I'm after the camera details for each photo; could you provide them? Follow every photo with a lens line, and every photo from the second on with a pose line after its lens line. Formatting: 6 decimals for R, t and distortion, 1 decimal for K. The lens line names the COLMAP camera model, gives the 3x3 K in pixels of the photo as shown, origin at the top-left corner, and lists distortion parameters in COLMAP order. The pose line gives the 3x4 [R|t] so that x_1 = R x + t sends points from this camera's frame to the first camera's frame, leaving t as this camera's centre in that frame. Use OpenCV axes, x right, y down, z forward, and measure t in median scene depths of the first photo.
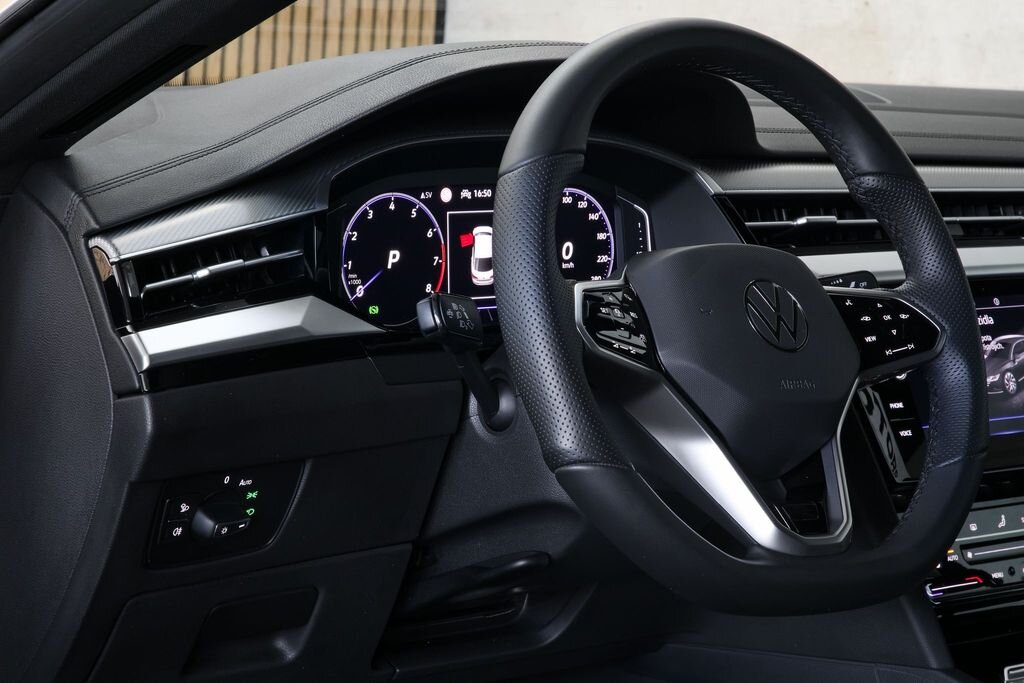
lens RADIAL K [[2631.0, 0, 512.0], [0, 2631.0, 341.5], [0, 0, 1]] dist [-0.045790, -0.258082]
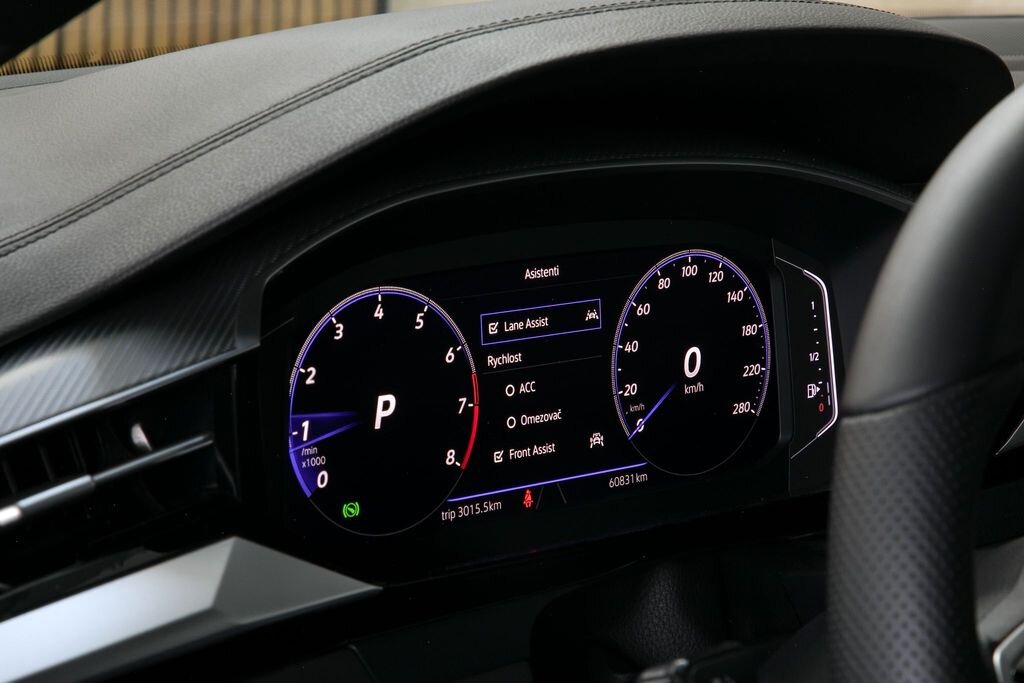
lens RADIAL K [[2963.6, 0, 512.0], [0, 2963.6, 341.5], [0, 0, 1]] dist [-0.158665, 0.596293]
pose [[0.999400, -0.030347, 0.016693, -0.028957], [0.029823, 0.999080, 0.030832, -0.063100], [-0.017613, -0.030316, 0.999385, 0.402315]]
